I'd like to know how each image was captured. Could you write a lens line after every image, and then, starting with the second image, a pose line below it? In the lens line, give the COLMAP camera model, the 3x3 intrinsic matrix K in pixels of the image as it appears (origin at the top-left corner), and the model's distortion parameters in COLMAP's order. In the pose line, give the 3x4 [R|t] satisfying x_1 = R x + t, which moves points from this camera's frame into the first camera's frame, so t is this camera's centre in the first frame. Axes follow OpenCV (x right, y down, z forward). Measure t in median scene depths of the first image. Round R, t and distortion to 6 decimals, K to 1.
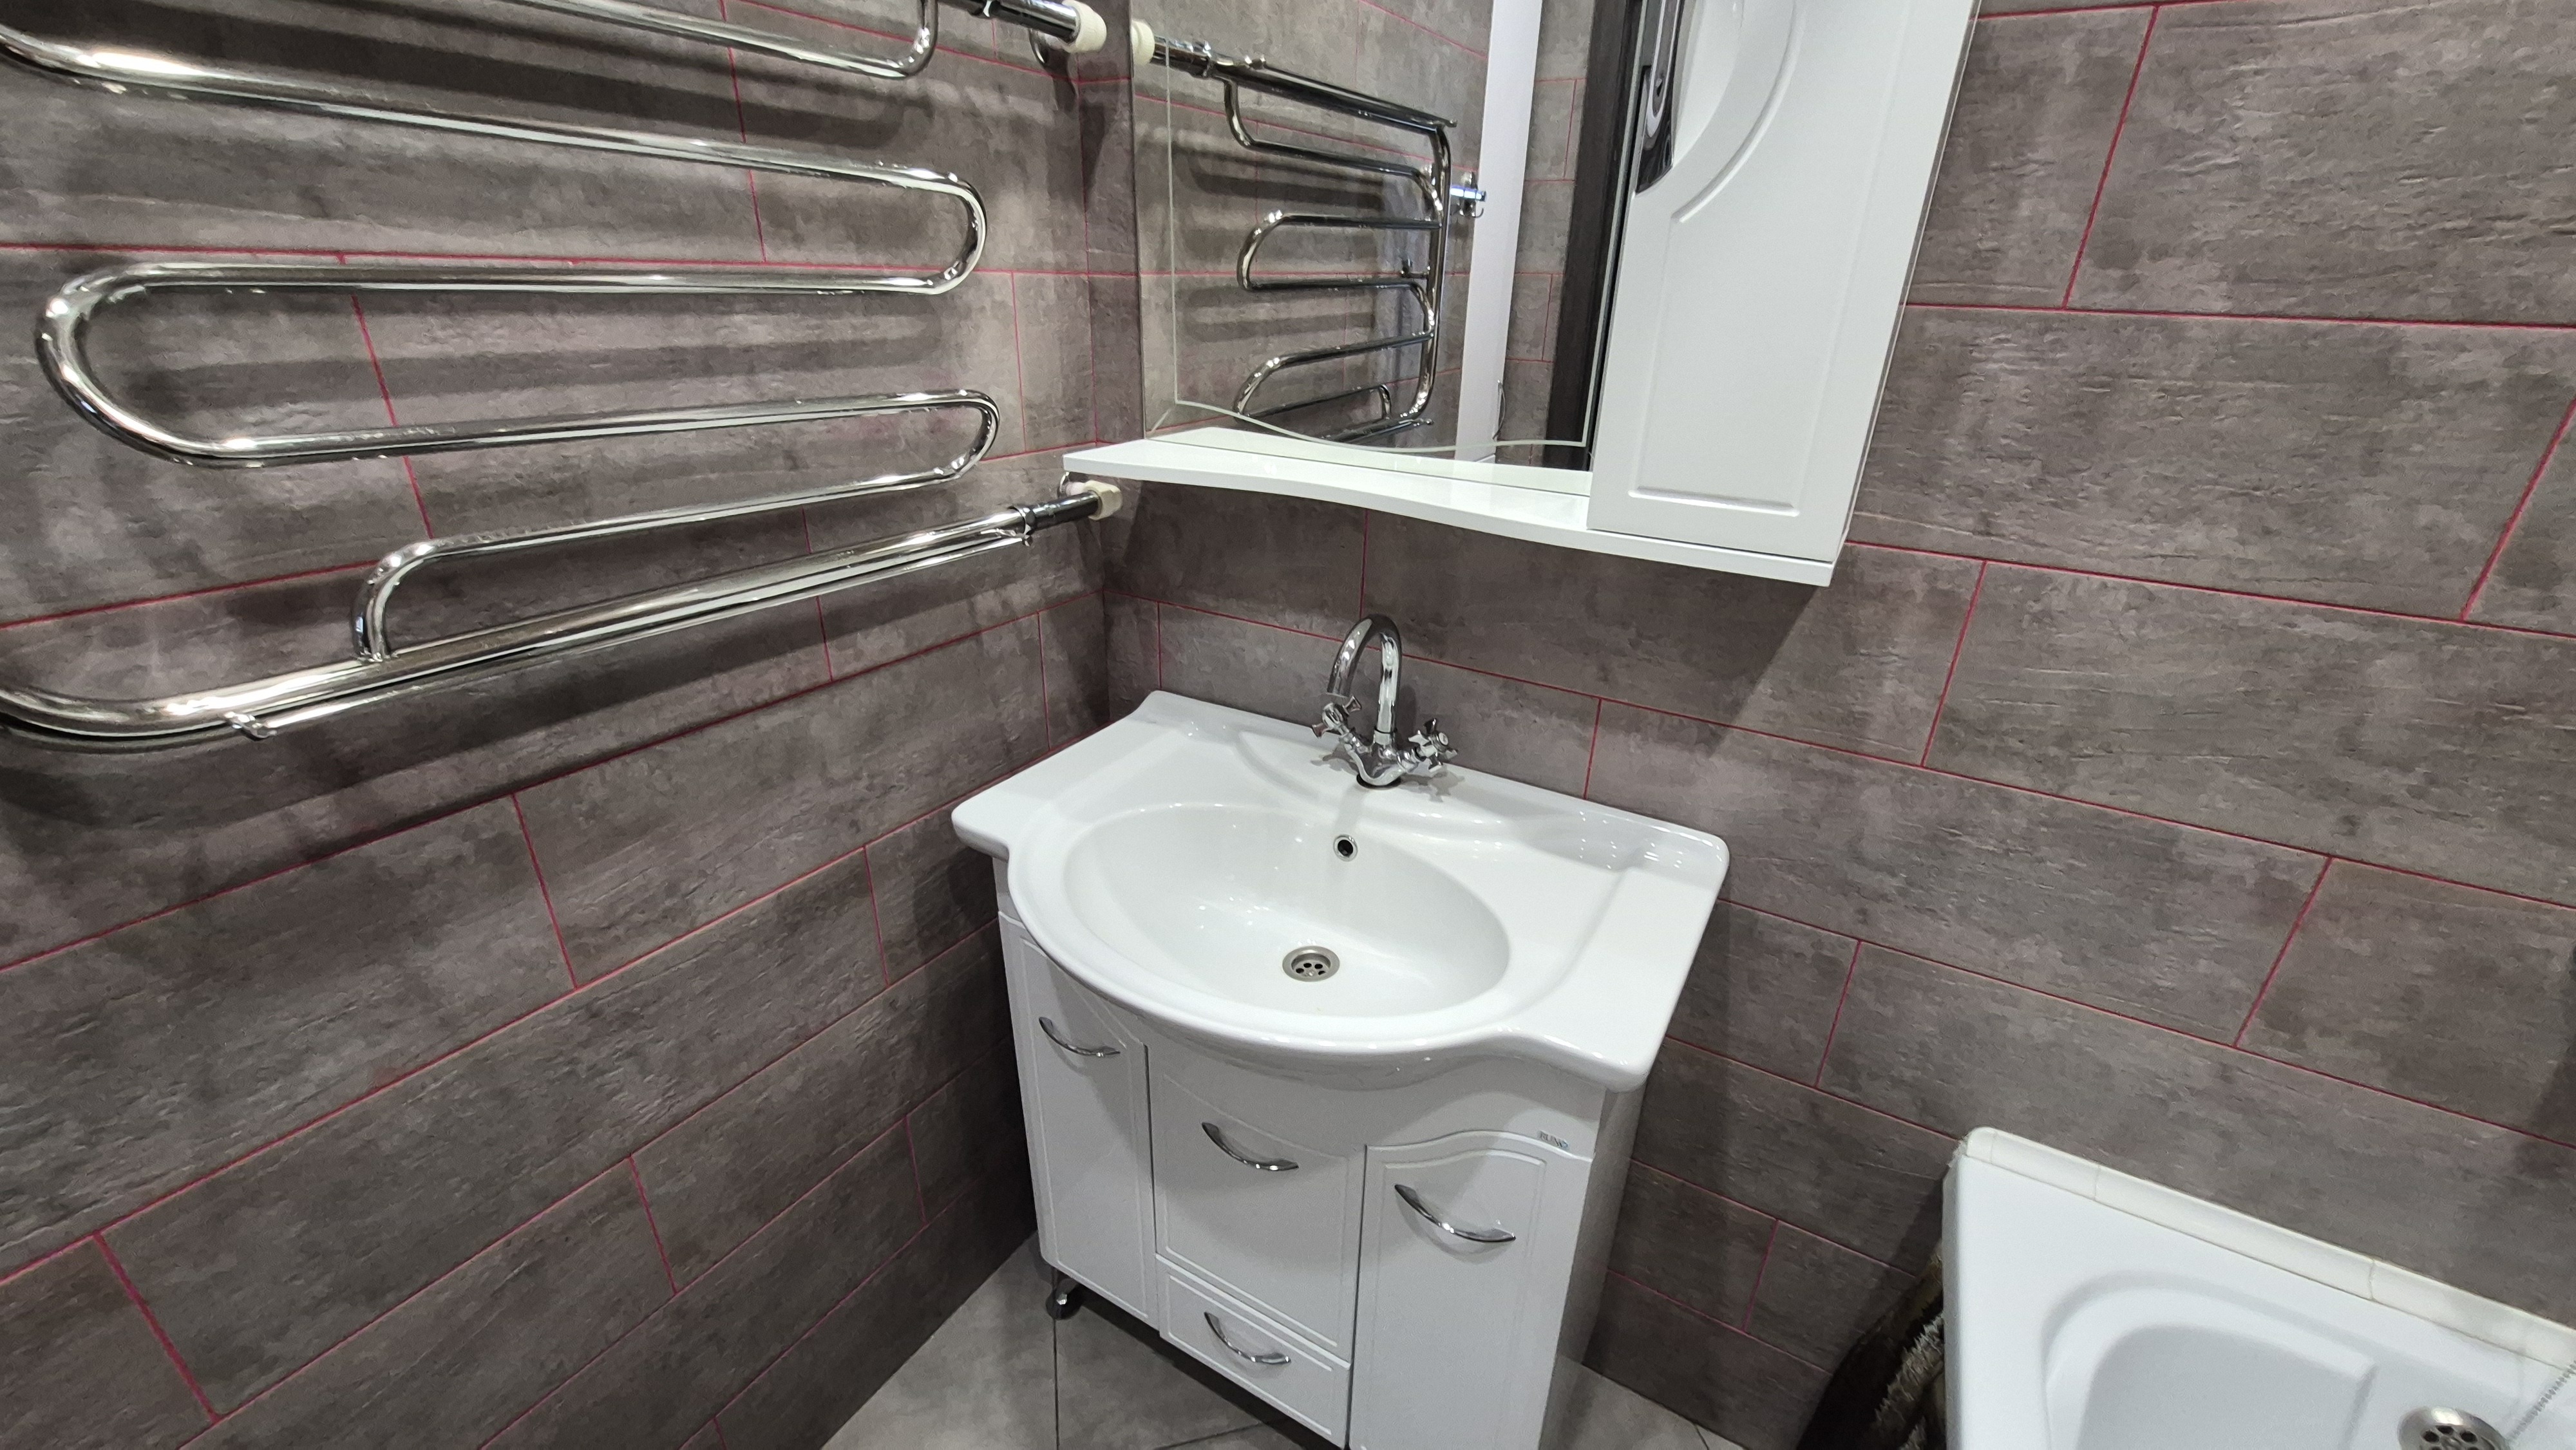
lens RADIAL K [[1016.7, 0, 1309.1], [0, 1016.7, 723.6], [0, 0, 1]] dist [0.003305, -0.000493]
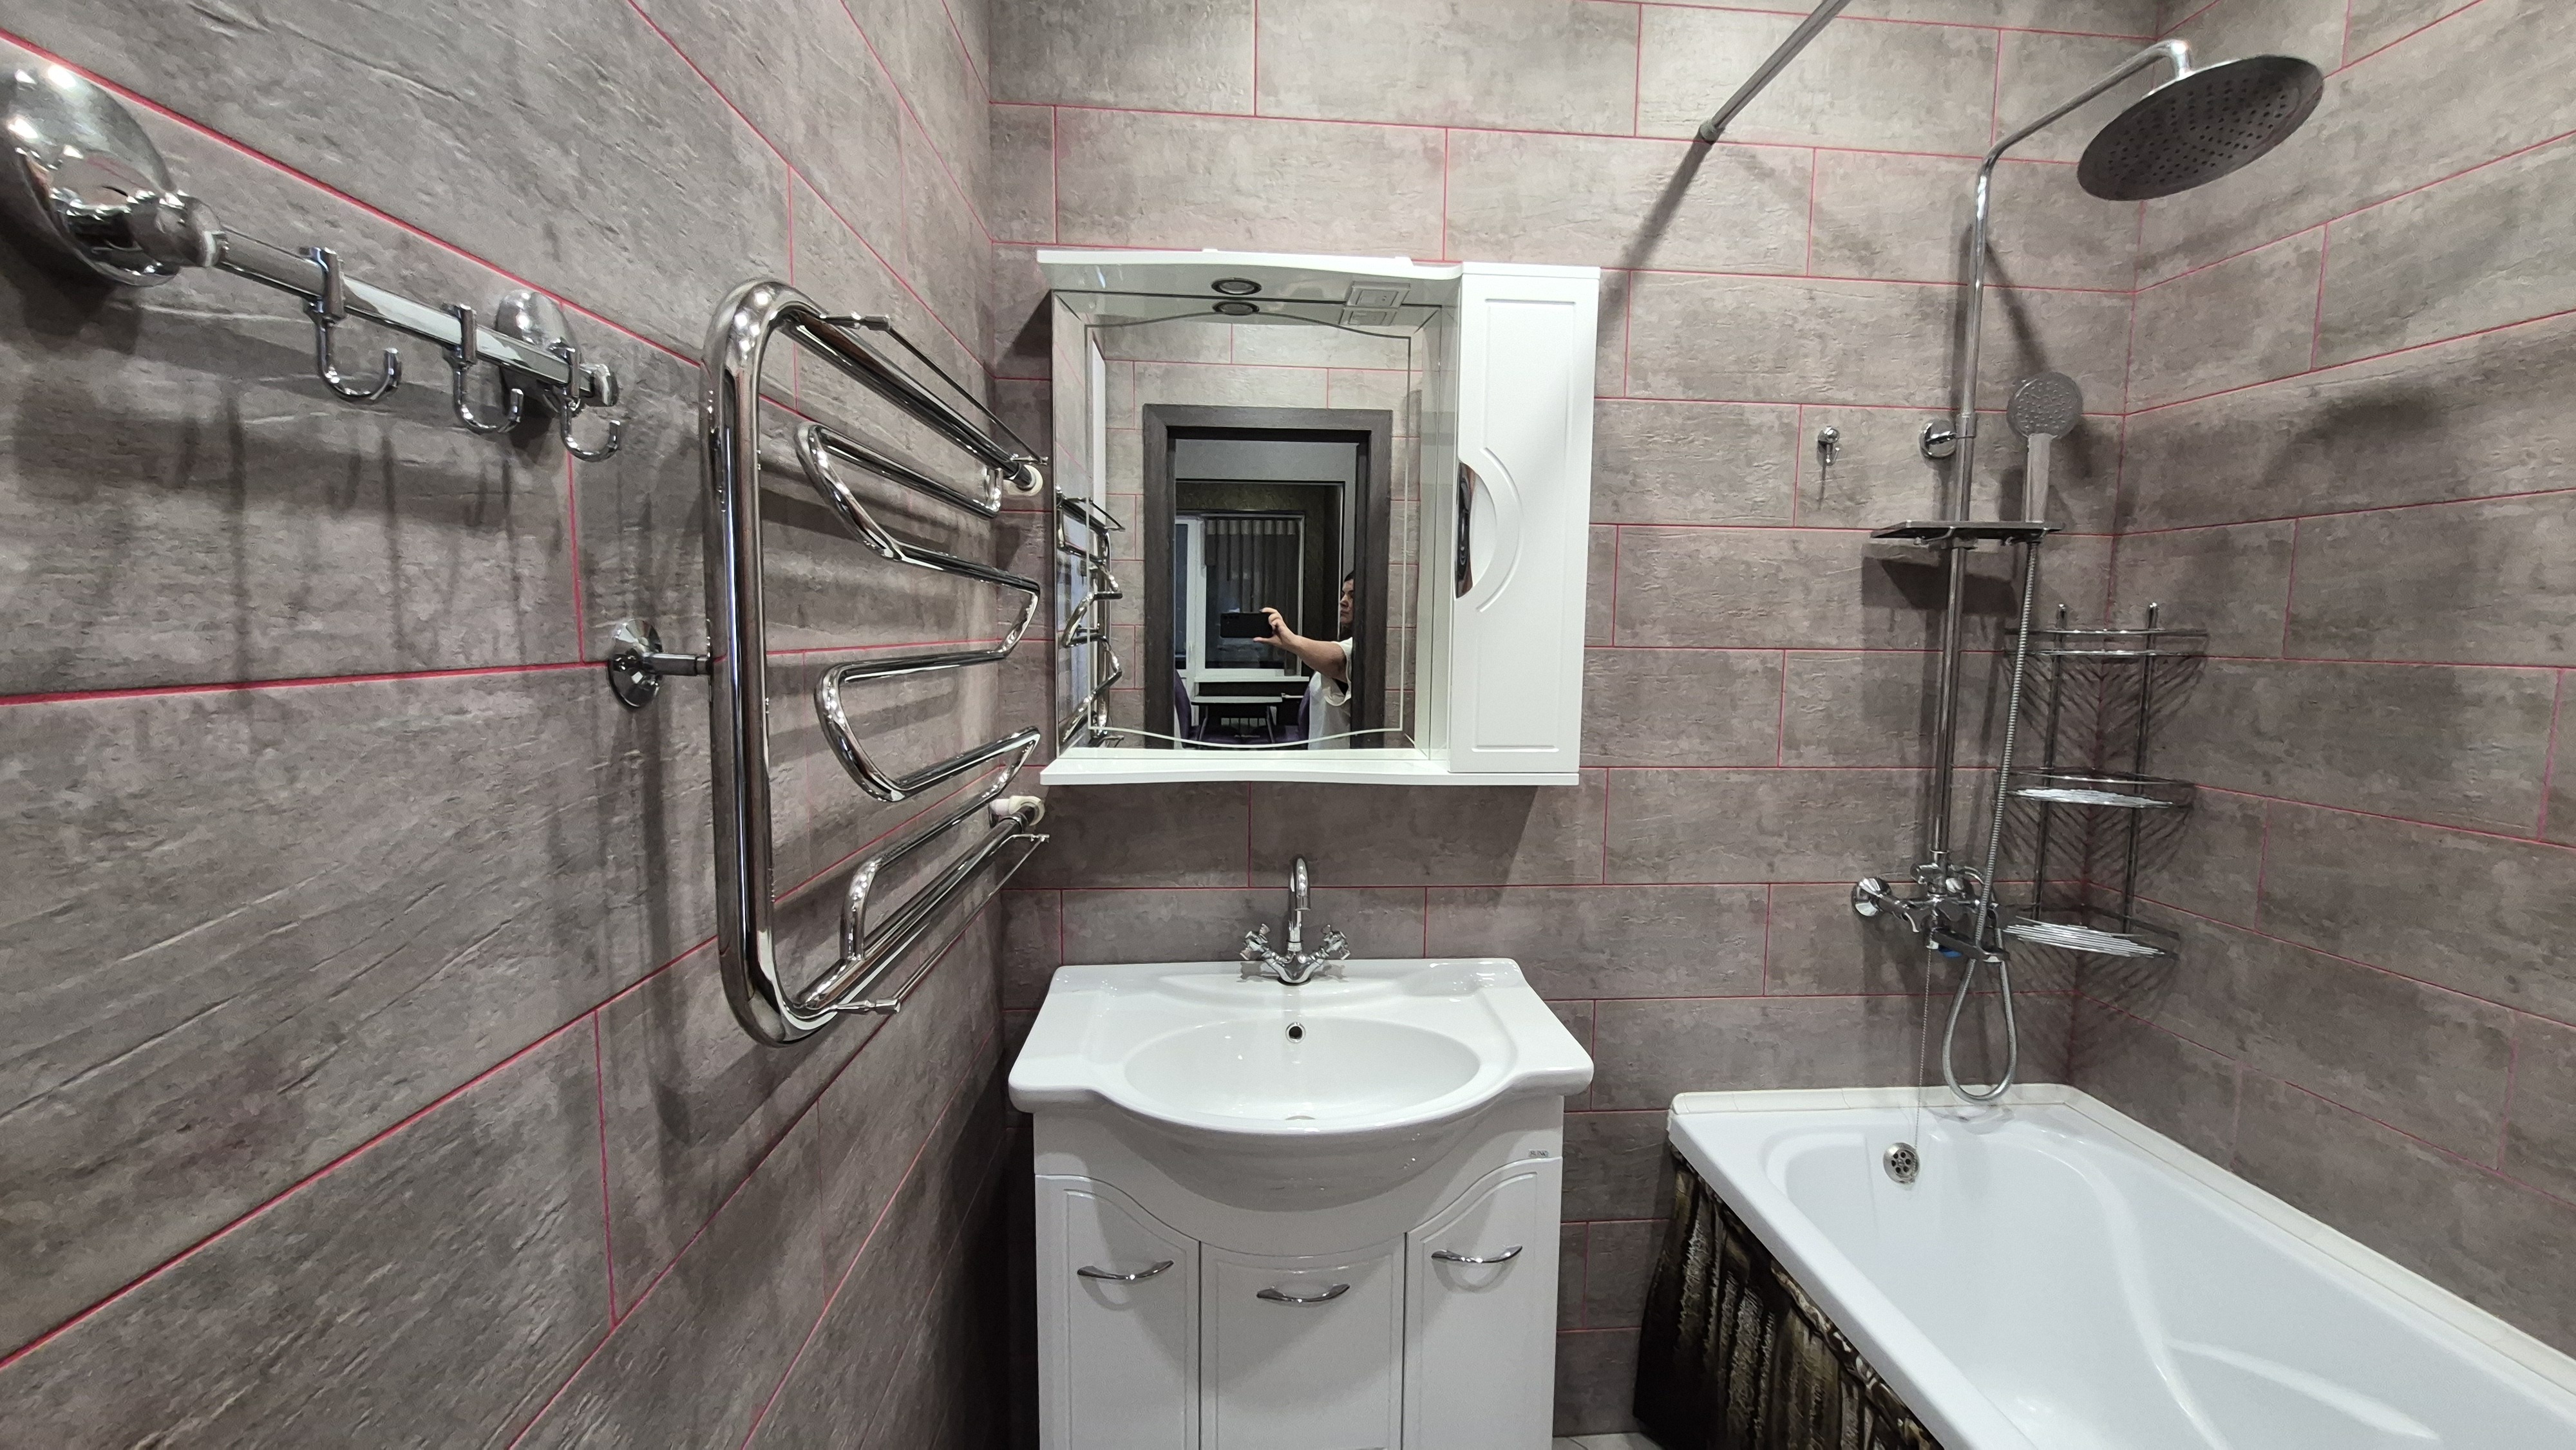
lens RADIAL K [[1016.7, 0, 1316.1], [0, 1016.7, 715.1], [0, 0, 1]] dist [0.003305, -0.000493]
pose [[0.817464, -0.069257, 0.571800, -0.771966], [0.243226, 0.941395, -0.233700, 0.054419], [-0.522104, 0.330118, 0.786402, -0.228114]]
